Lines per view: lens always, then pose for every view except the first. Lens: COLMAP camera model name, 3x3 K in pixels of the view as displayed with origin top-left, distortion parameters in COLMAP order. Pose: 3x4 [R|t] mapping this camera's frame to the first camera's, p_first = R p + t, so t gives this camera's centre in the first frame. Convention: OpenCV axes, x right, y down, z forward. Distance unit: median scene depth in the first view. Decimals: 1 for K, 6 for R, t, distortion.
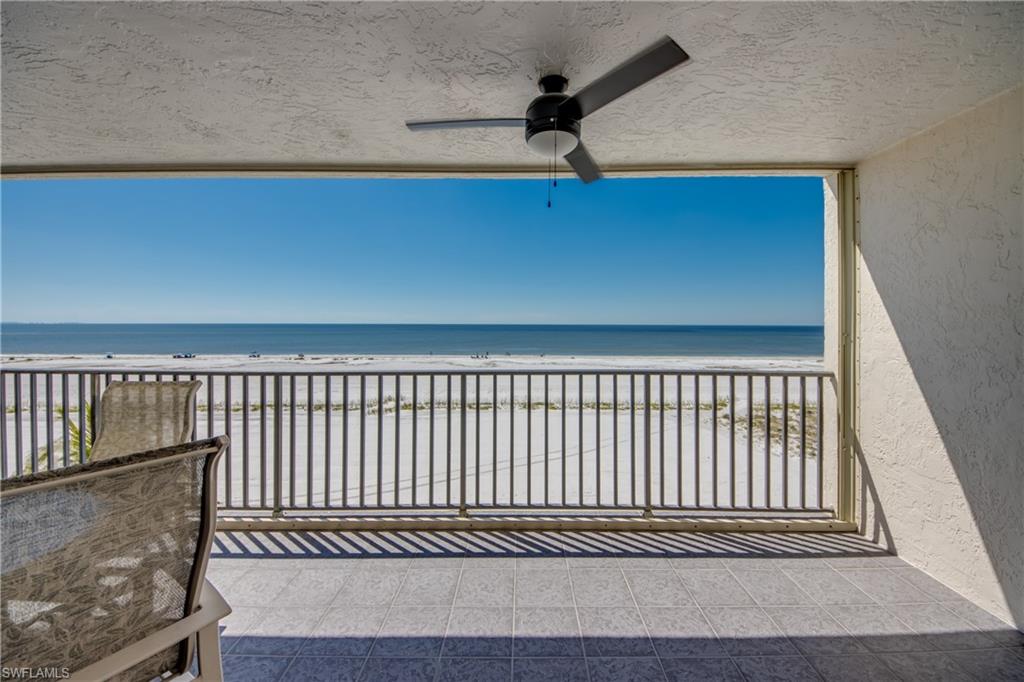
lens RADIAL K [[393.9, 0, 521.0], [0, 393.9, 341.9], [0, 0, 1]] dist [-0.000501, -0.000266]
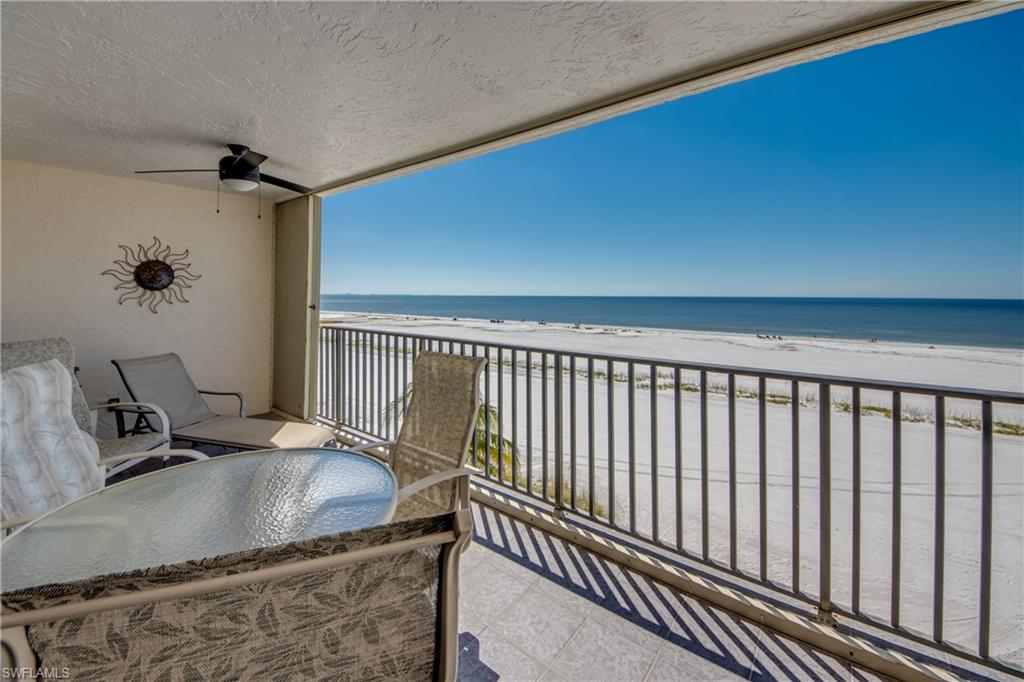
lens RADIAL K [[406.1, 0, 525.4], [0, 406.1, 294.5], [0, 0, 1]] dist [-0.000503, -0.012114]
pose [[0.797190, 0.003765, -0.603717, -0.157218], [-0.034545, 0.998627, -0.039388, -0.005748], [0.602740, 0.052255, 0.796225, 0.249328]]
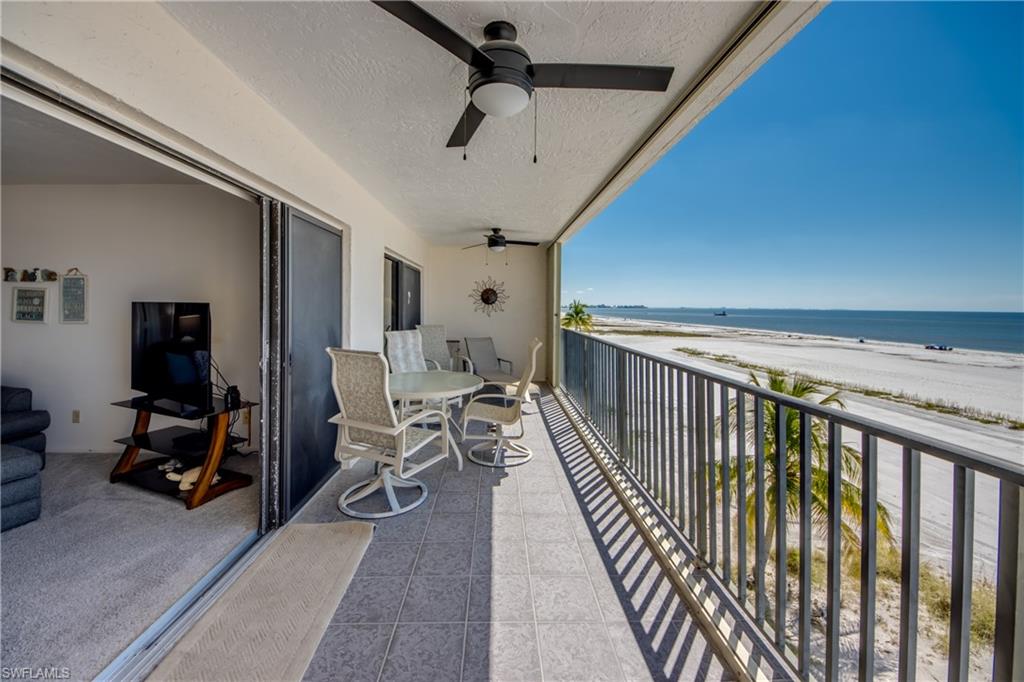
lens RADIAL K [[387.8, 0, 507.1], [0, 387.8, 311.0], [0, 0, 1]] dist [-0.031151, -0.000214]
pose [[0.039664, 0.013798, -0.999118, 0.619063], [-0.059278, 0.998176, 0.011432, -0.026252], [0.997453, 0.058773, 0.040410, 0.649504]]
